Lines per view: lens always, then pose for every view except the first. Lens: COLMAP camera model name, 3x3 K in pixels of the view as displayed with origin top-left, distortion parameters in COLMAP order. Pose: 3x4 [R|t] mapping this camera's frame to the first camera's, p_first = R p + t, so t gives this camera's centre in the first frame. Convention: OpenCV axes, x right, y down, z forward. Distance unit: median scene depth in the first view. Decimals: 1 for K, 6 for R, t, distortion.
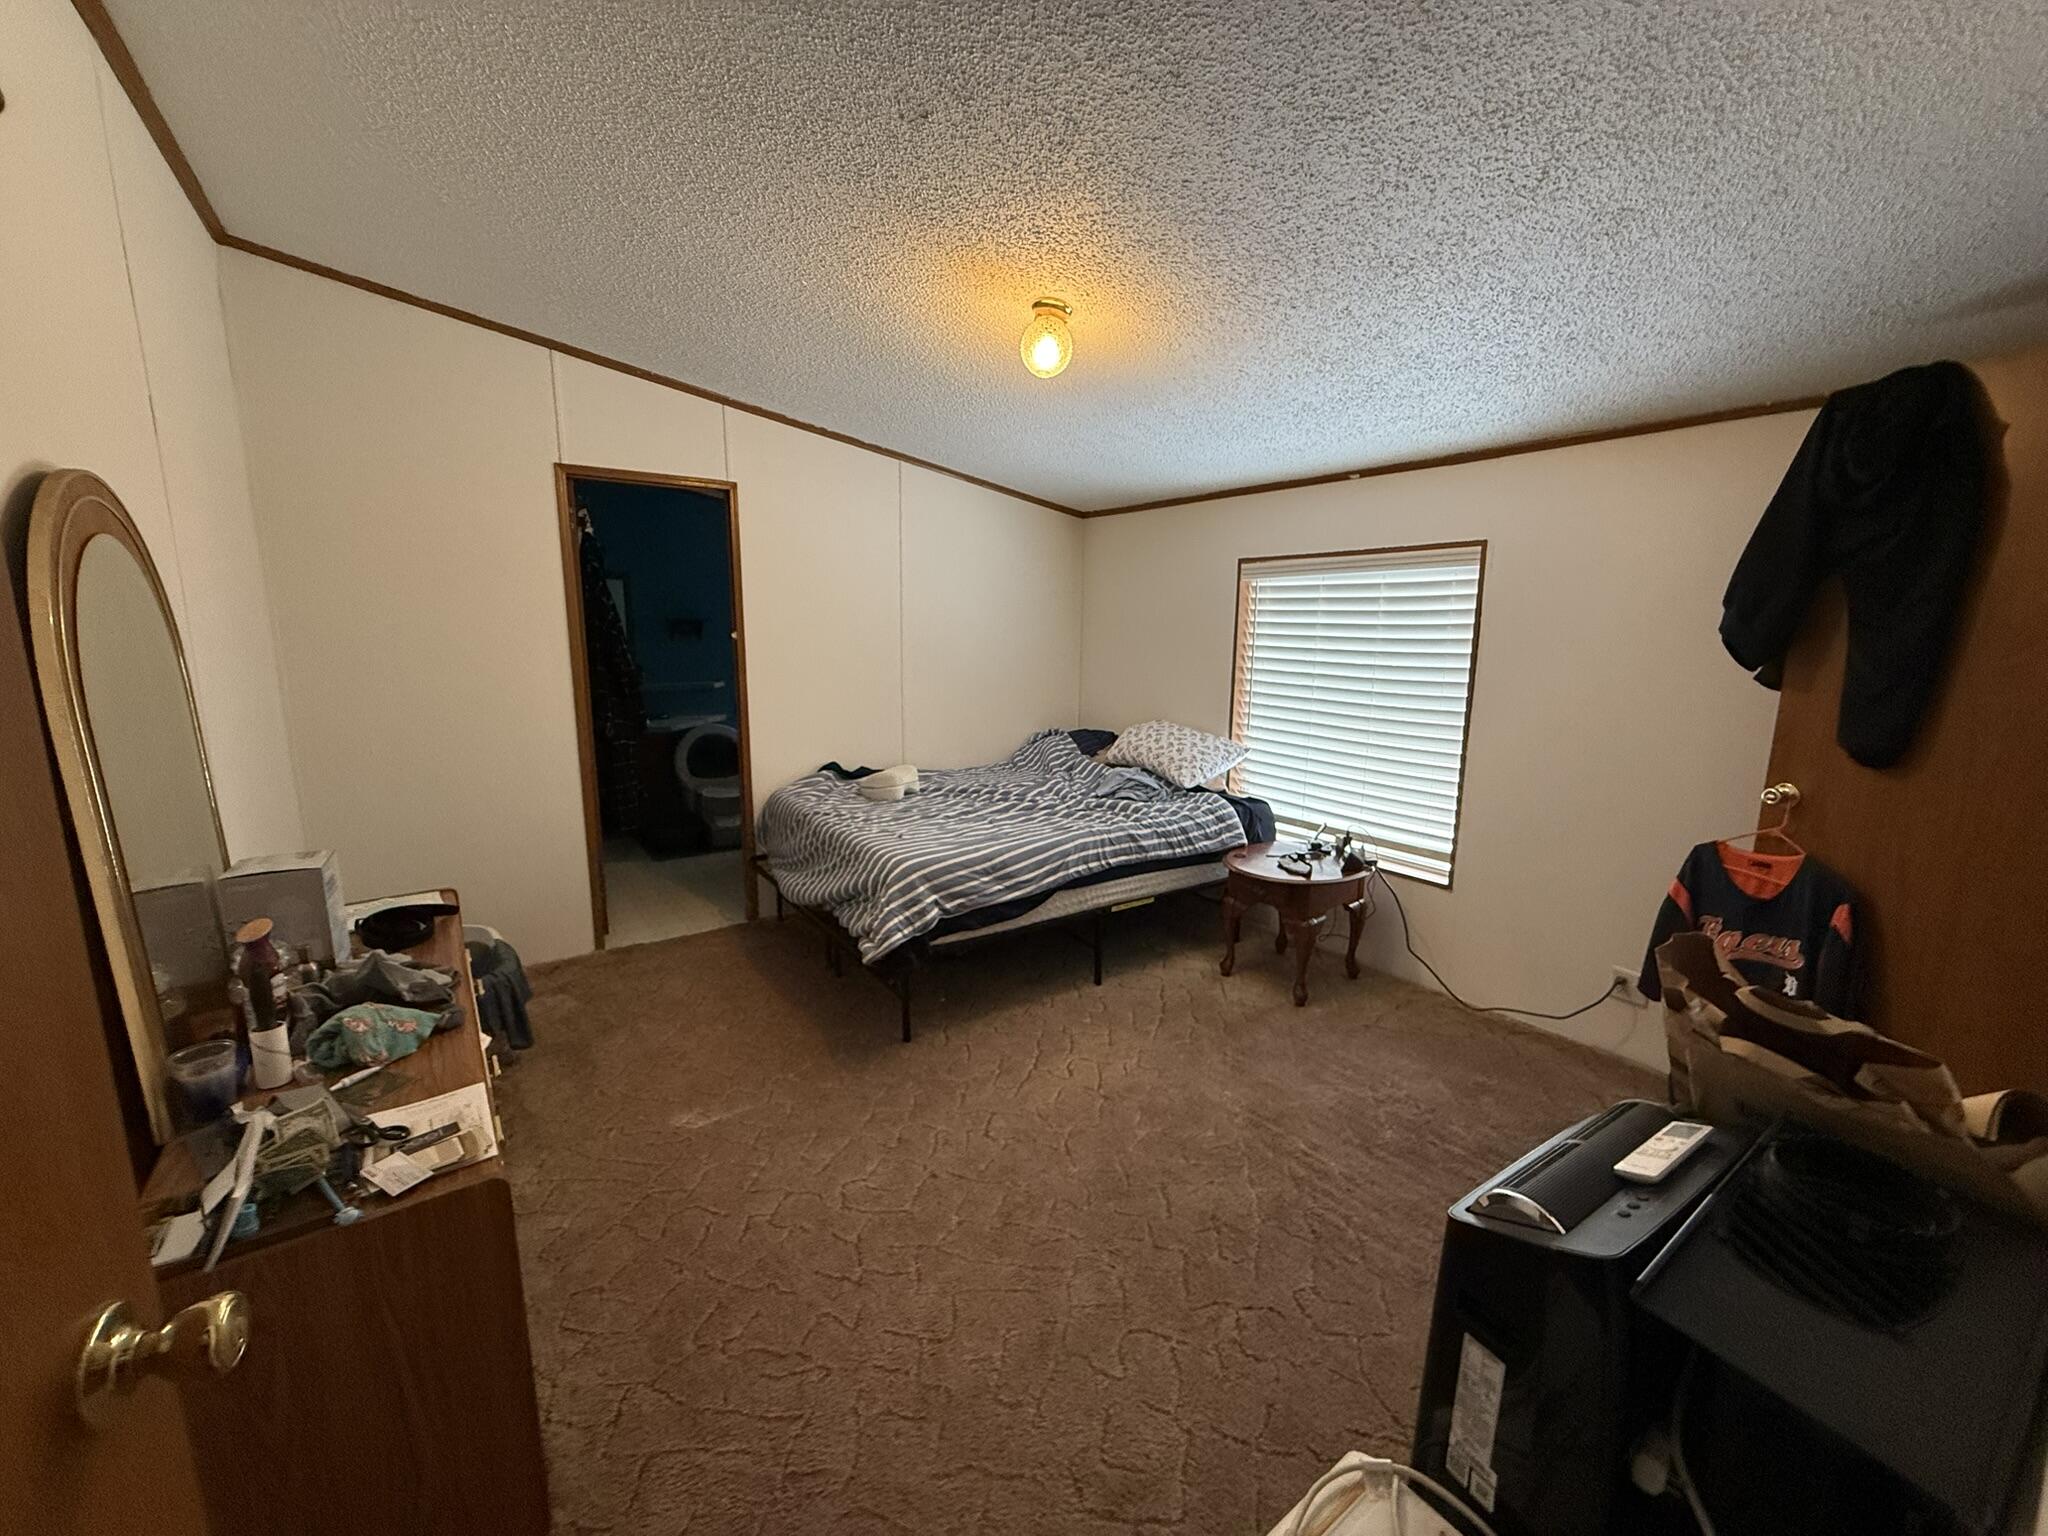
lens RADIAL K [[810.8, 0, 1021.9], [0, 810.8, 788.6], [0, 0, 1]] dist [-0.001838, -0.000584]
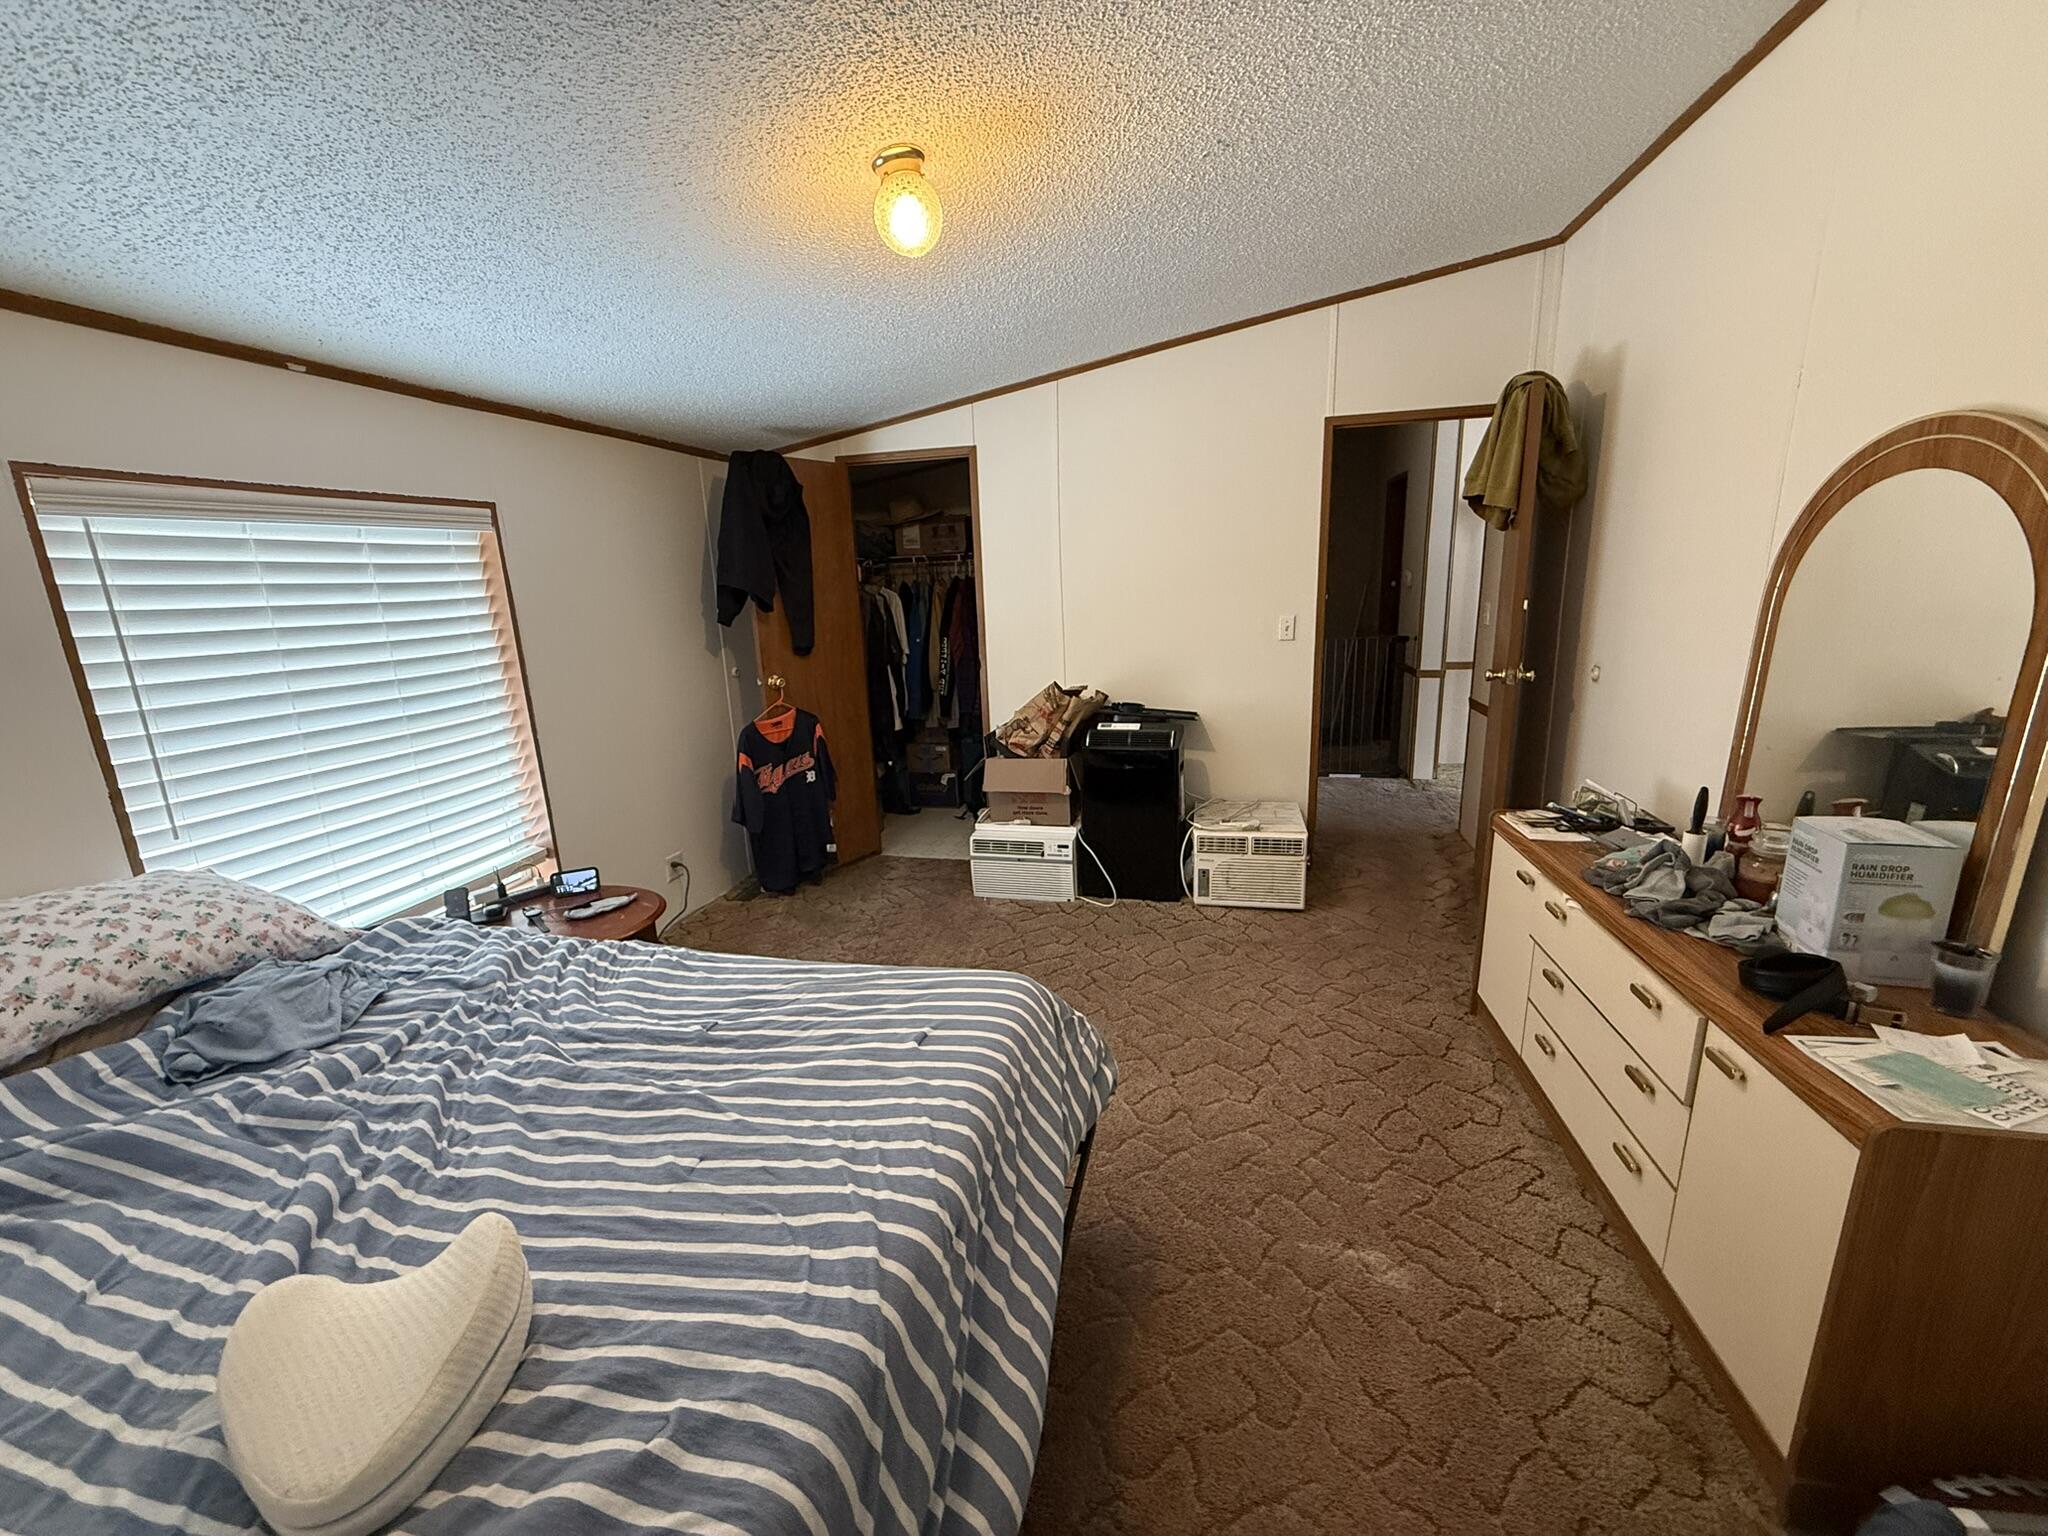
lens RADIAL K [[810.8, 0, 1022.0], [0, 810.8, 752.3], [0, 0, 1]] dist [-0.001838, -0.000584]
pose [[-0.662913, -0.163381, 0.730653, -0.516056], [0.160712, 0.922098, 0.352003, -0.272561], [-0.731244, 0.350772, -0.585013, 1.190586]]
